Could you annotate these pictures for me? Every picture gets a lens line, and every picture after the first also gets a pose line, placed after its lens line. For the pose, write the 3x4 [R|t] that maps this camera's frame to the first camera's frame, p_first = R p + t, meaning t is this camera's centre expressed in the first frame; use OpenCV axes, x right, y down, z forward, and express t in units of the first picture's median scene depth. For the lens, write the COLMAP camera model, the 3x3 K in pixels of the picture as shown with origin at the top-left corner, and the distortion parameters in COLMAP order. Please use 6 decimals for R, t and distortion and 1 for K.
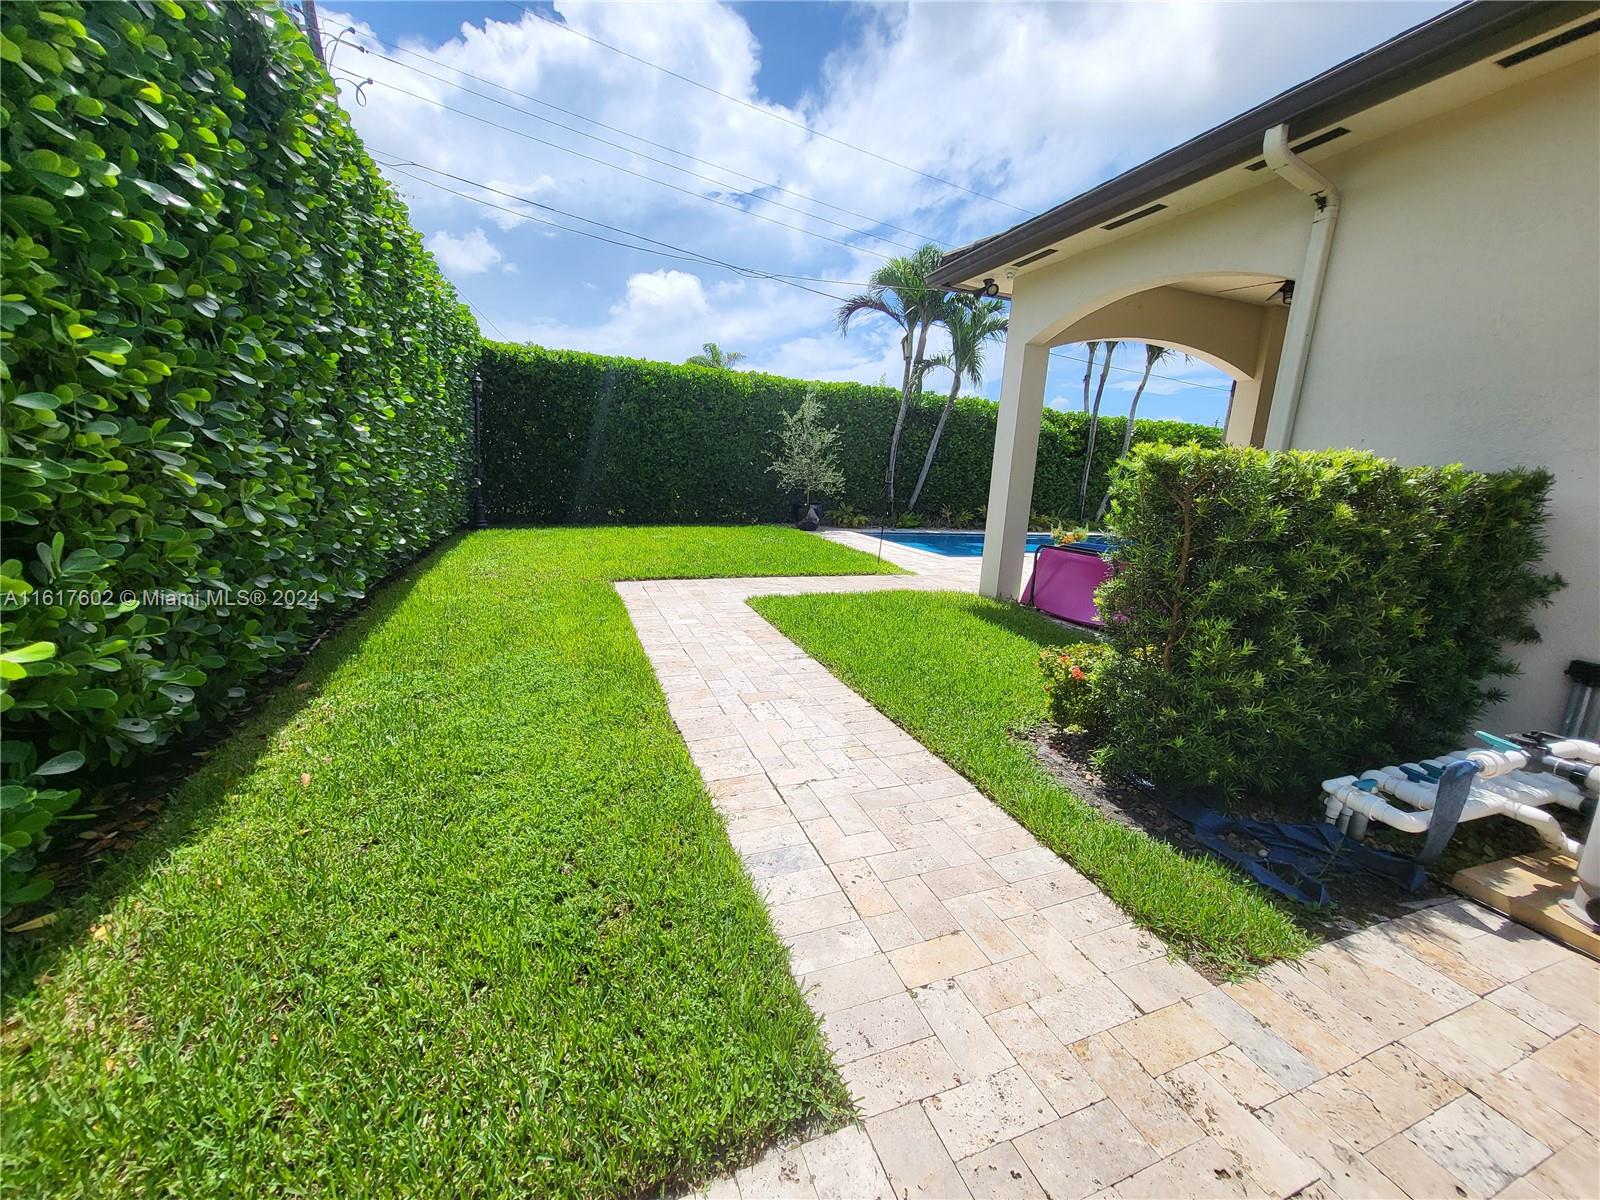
lens RADIAL K [[635.9, 0, 797.3], [0, 635.9, 587.1], [0, 0, 1]] dist [0.000152, -0.000602]
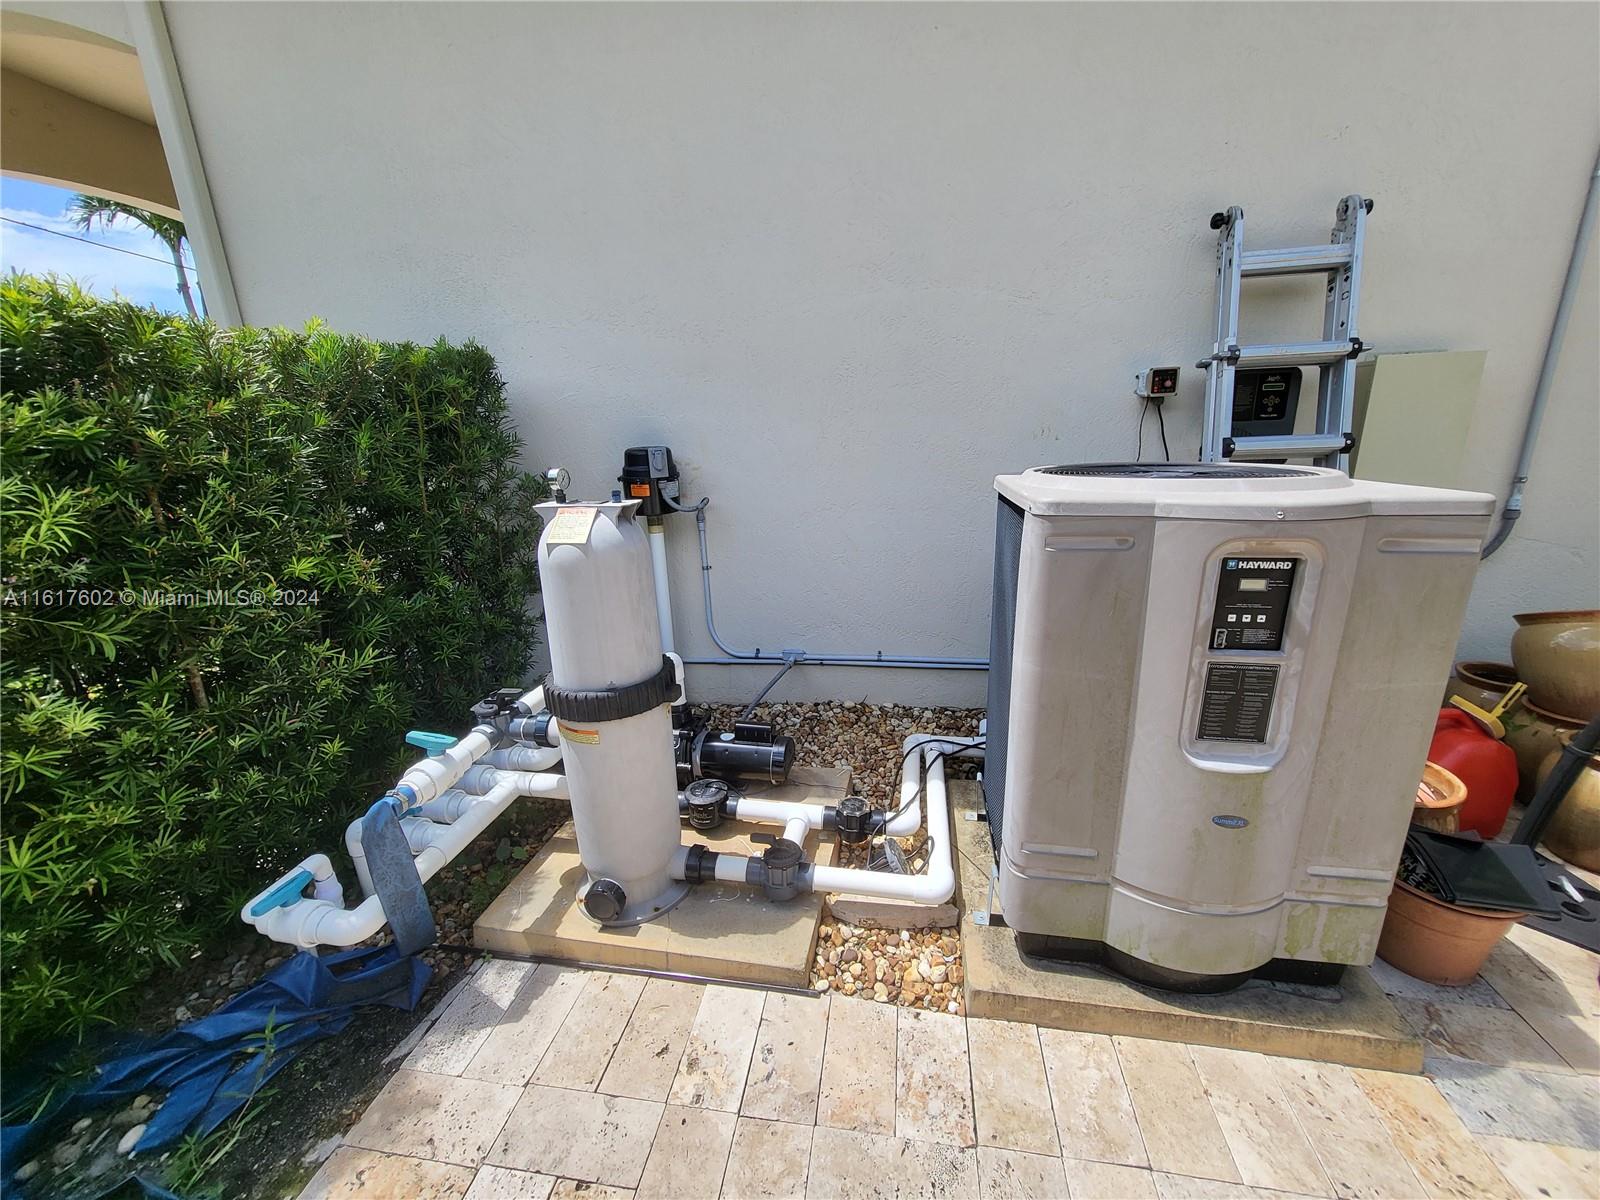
lens RADIAL K [[635.9, 0, 795.2], [0, 635.9, 603.9], [0, 0, 1]] dist [0.000152, -0.000602]
pose [[0.497880, -0.314834, 0.808081, 0.812929], [0.239729, 0.945434, 0.220645, 0.057444], [-0.833454, 0.083865, 0.546187, 0.329527]]
